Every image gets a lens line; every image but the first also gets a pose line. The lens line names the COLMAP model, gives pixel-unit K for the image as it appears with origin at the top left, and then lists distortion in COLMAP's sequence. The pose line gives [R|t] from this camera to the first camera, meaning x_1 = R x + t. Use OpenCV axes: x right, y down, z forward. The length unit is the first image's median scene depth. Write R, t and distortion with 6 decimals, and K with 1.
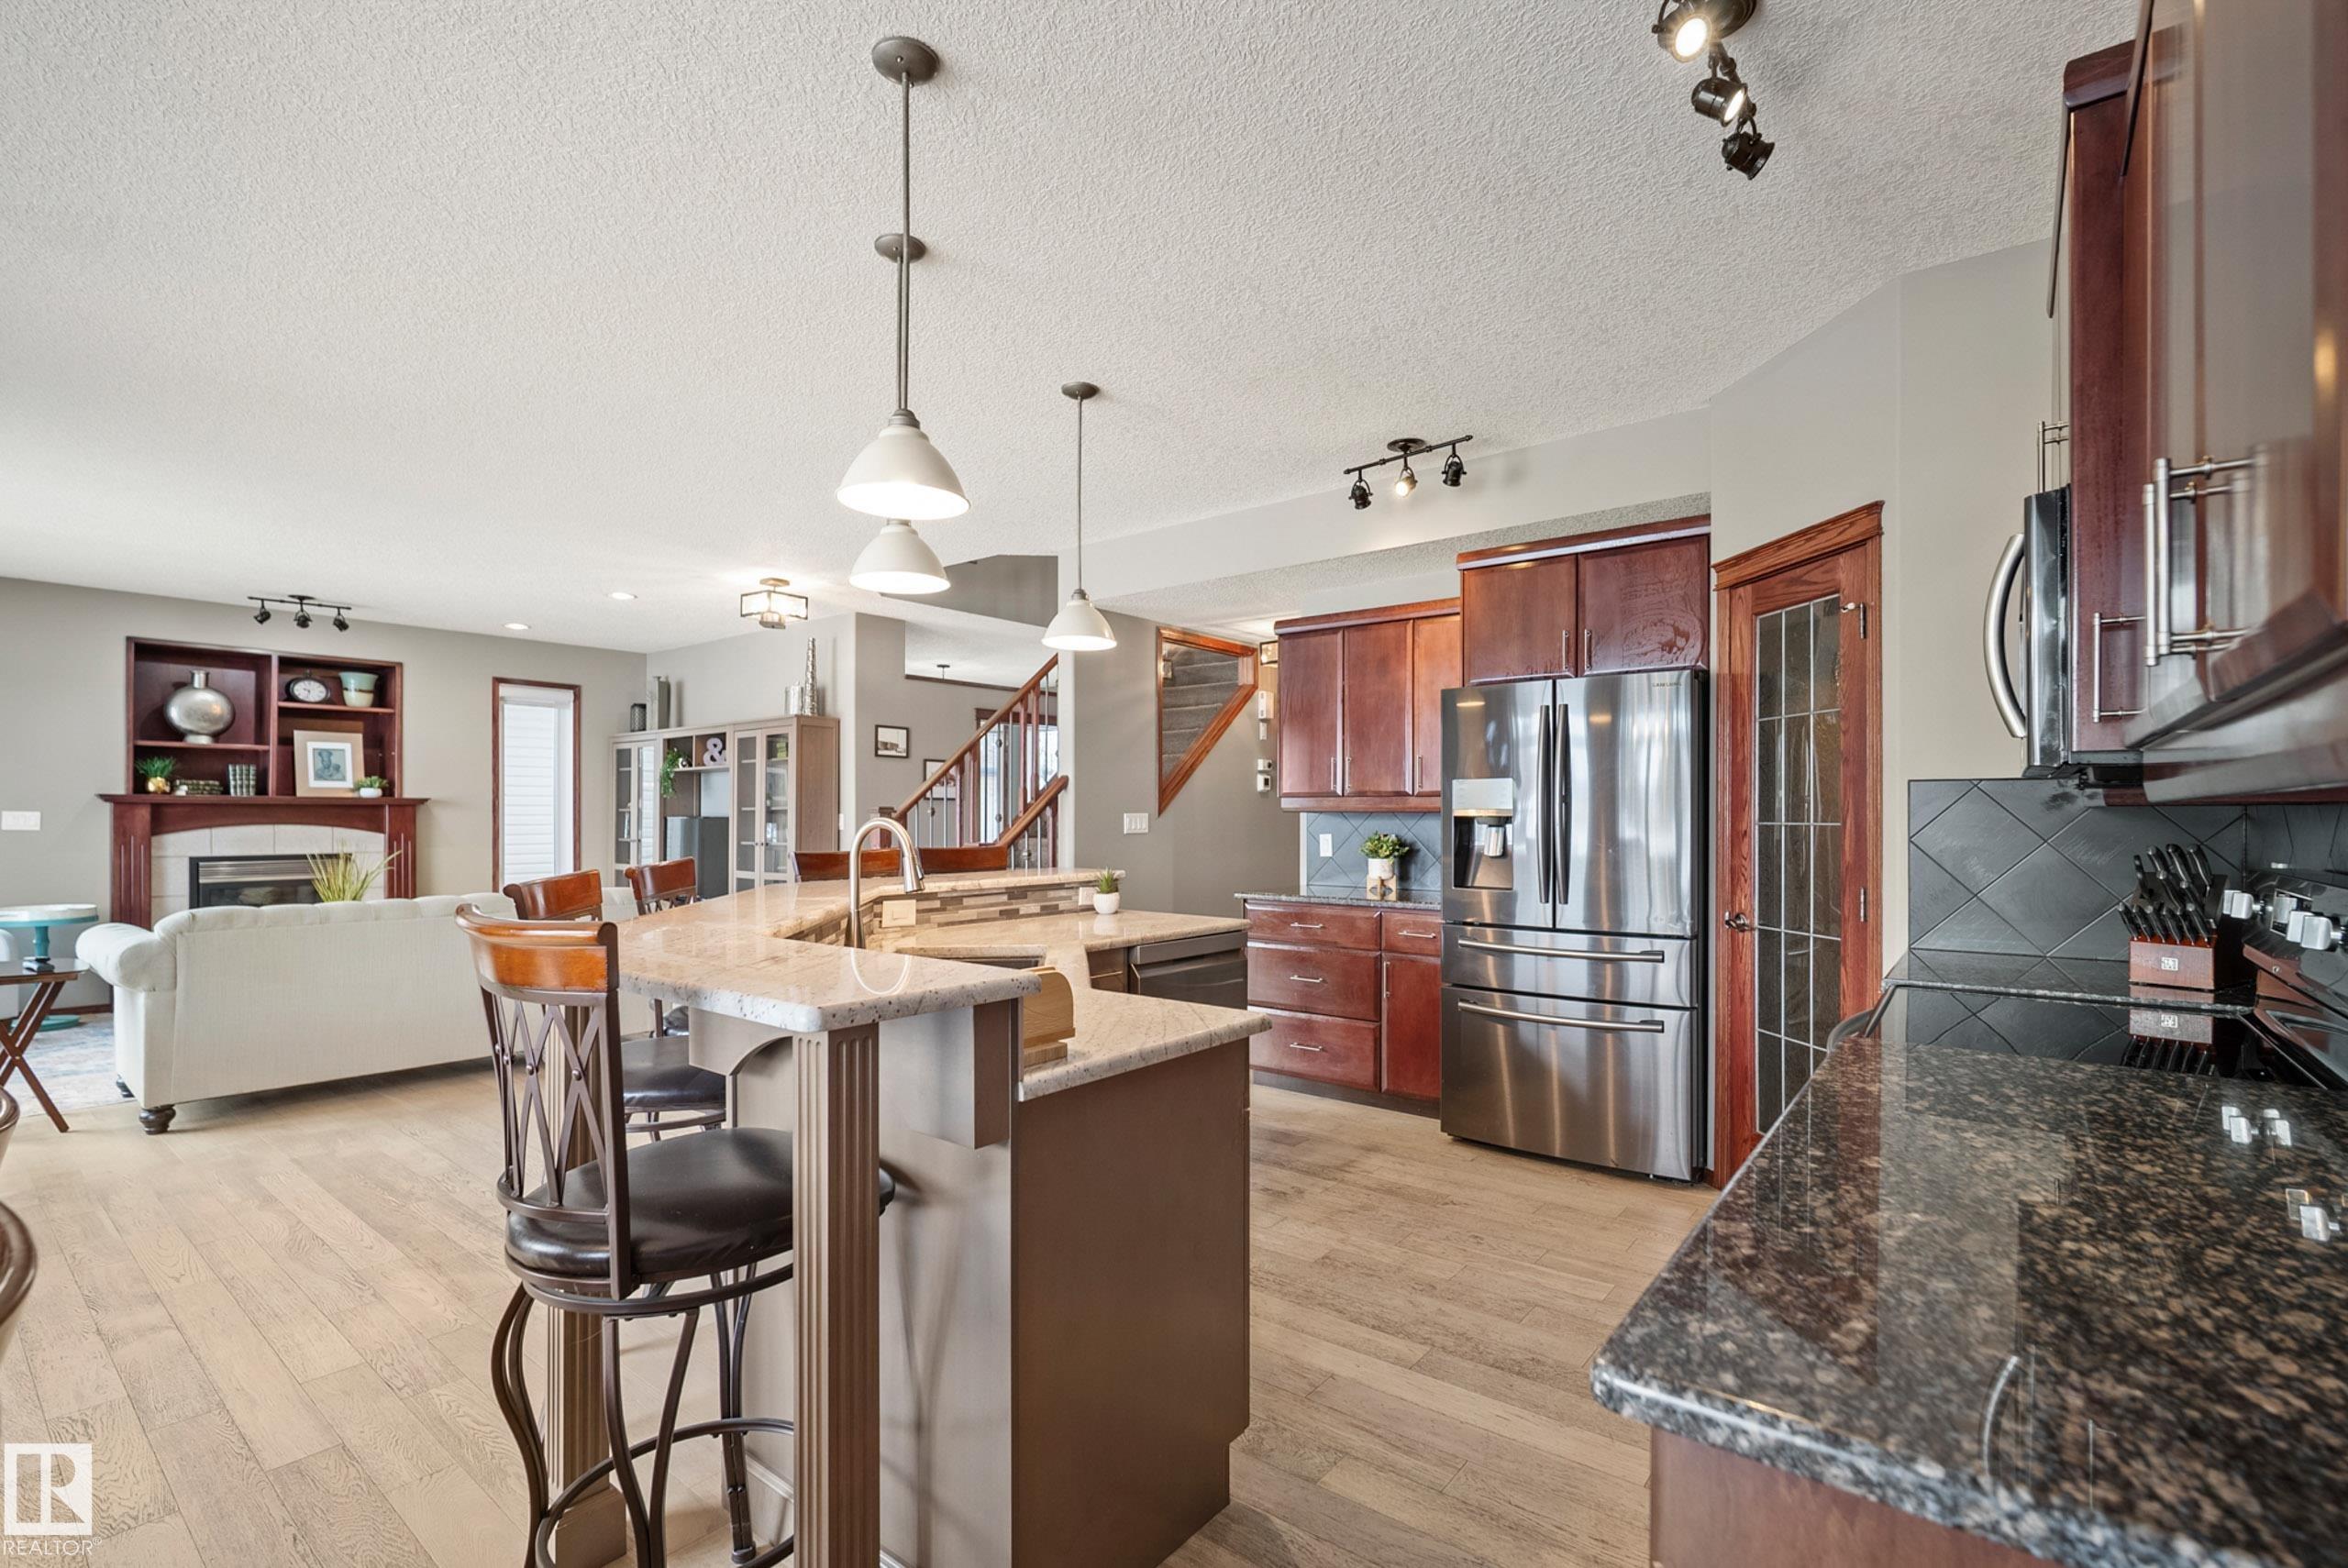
lens RADIAL K [[1052.1, 0, 1177.9], [0, 1052.1, 816.8], [0, 0, 1]] dist [-0.012108, 0.003949]
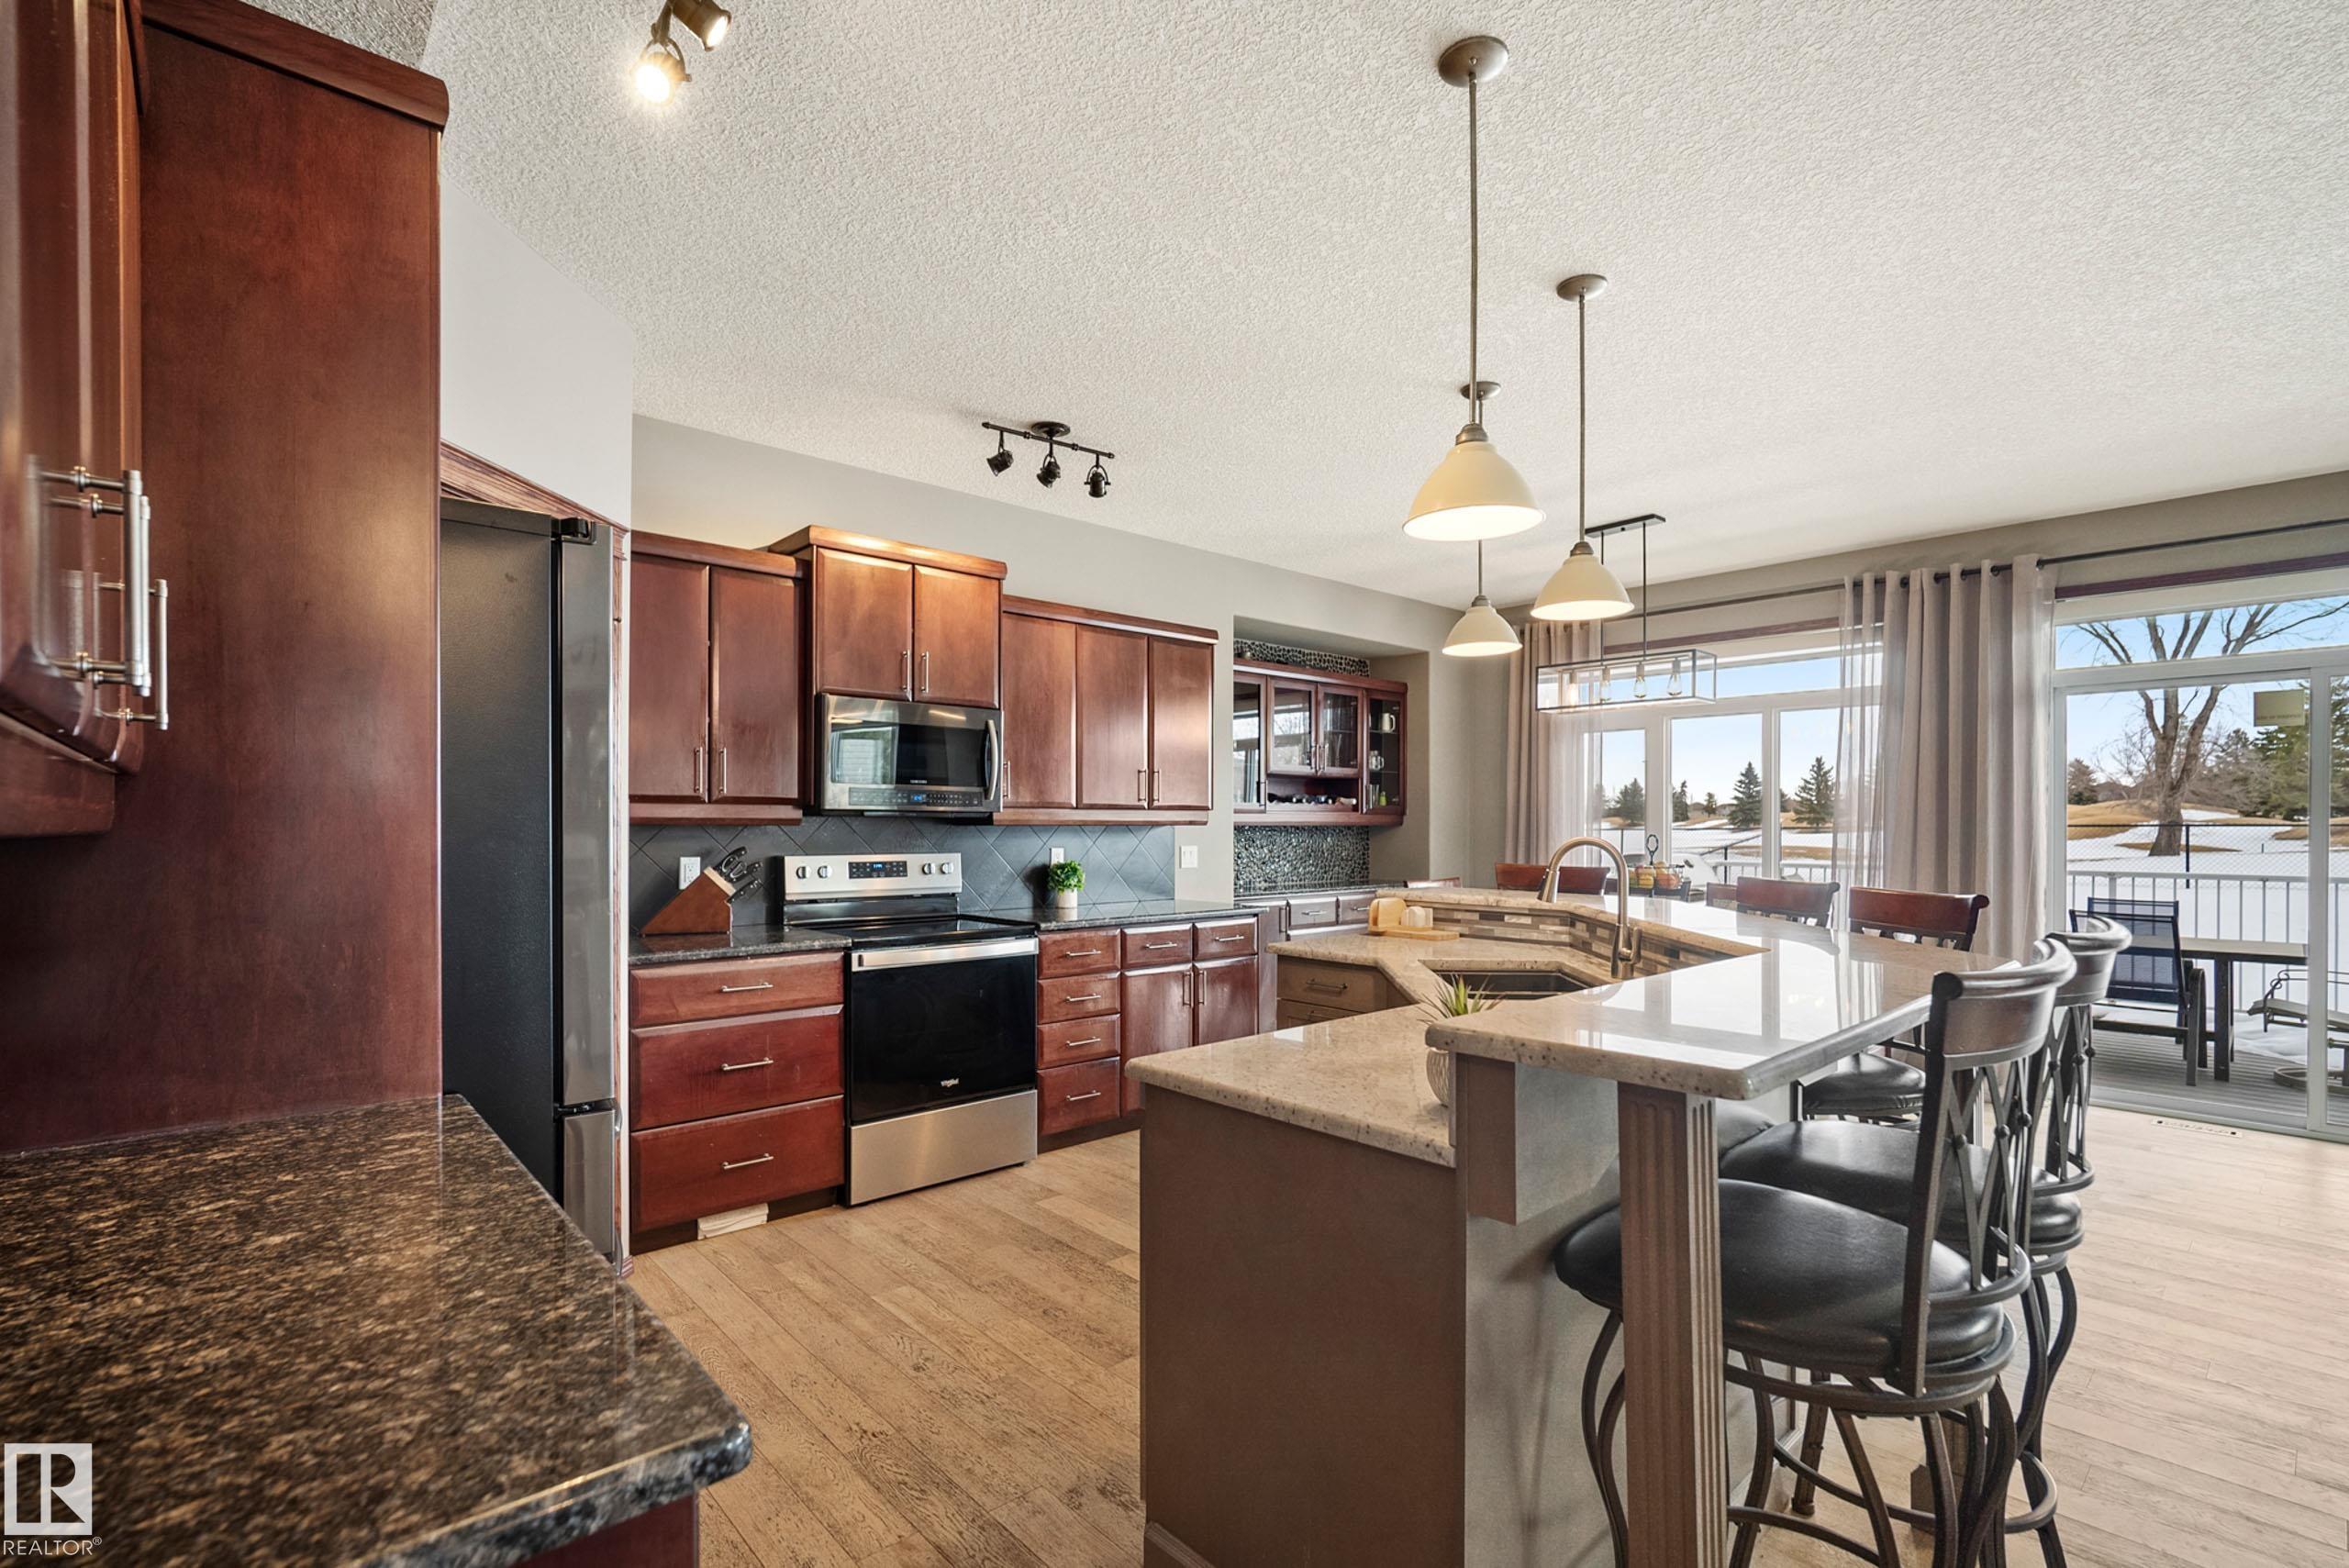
lens RADIAL K [[1052.6, 0, 1189.1], [0, 1052.6, 836.2], [0, 0, 1]] dist [-0.012108, 0.003949]
pose [[-0.987599, -0.004035, 0.156948, -0.036571], [-0.001664, 0.999882, 0.015239, -0.010931], [-0.156991, 0.014789, -0.987489, 1.666380]]
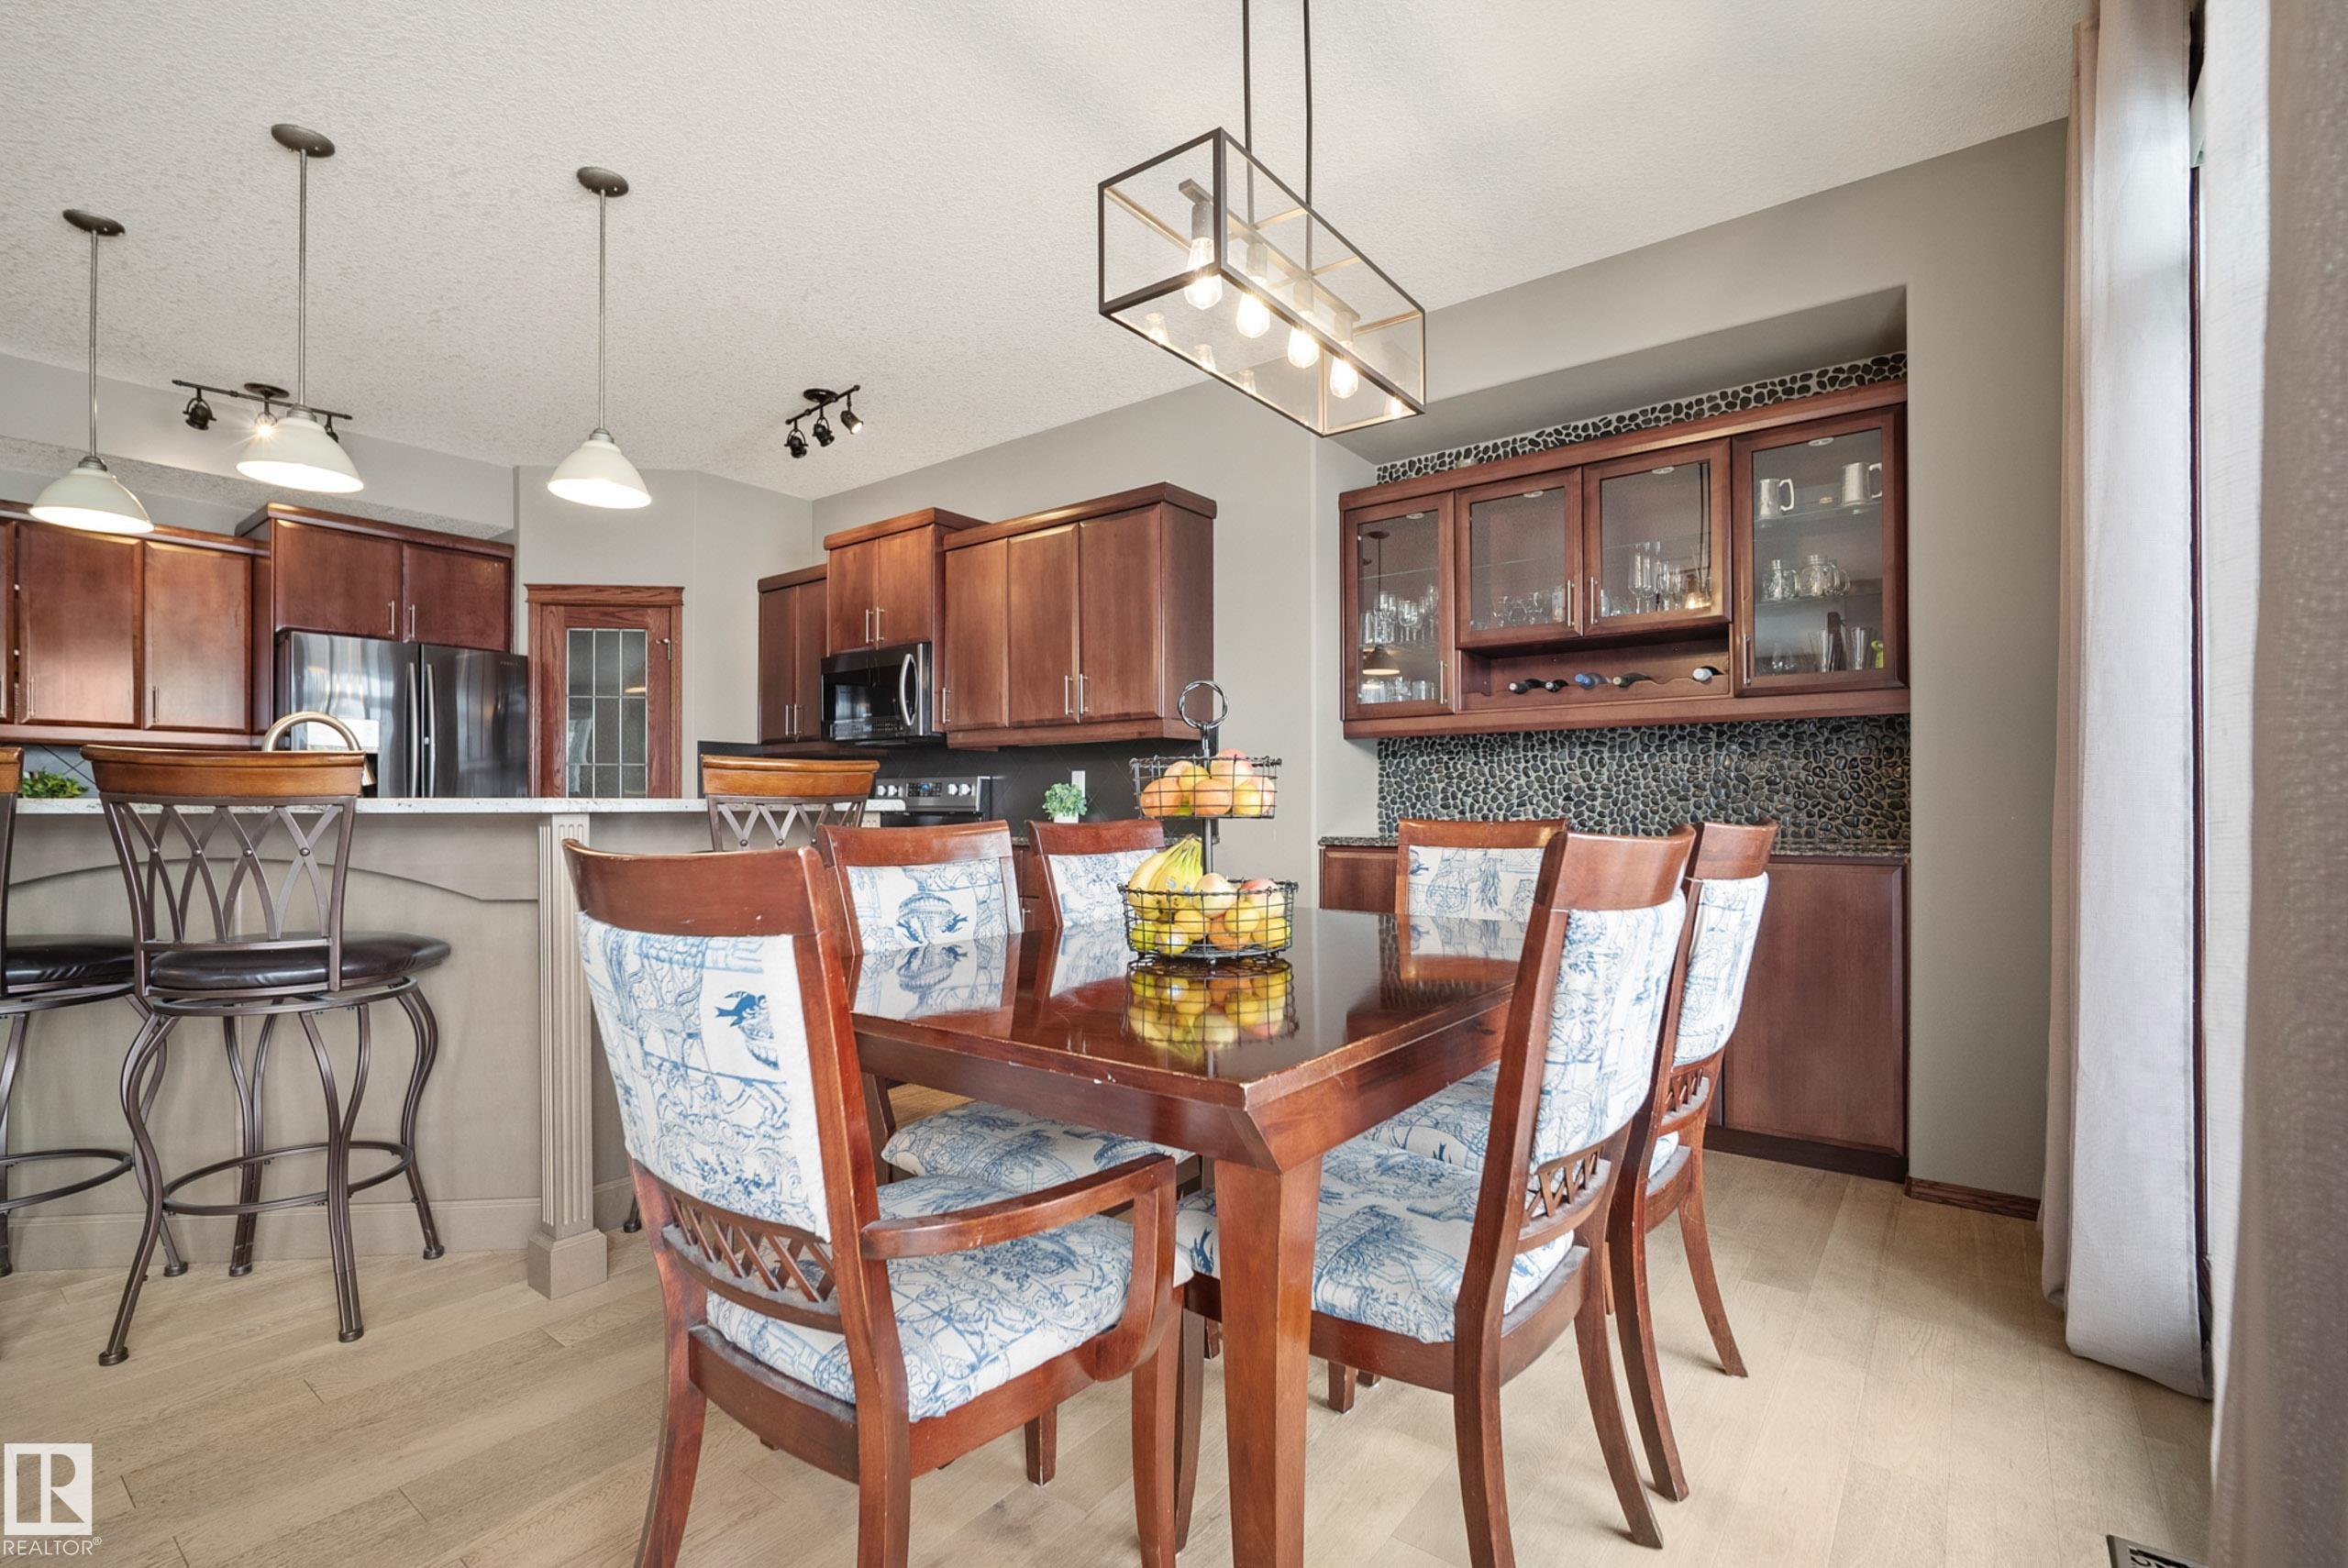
lens RADIAL K [[1052.1, 0, 1175.6], [0, 1052.1, 812.8], [0, 0, 1]] dist [-0.012108, 0.003949]
pose [[-0.021355, -0.005354, 0.999758, -1.010072], [0.005023, 0.999972, 0.005462, 0.075148], [-0.999759, 0.005139, -0.021328, 0.158429]]
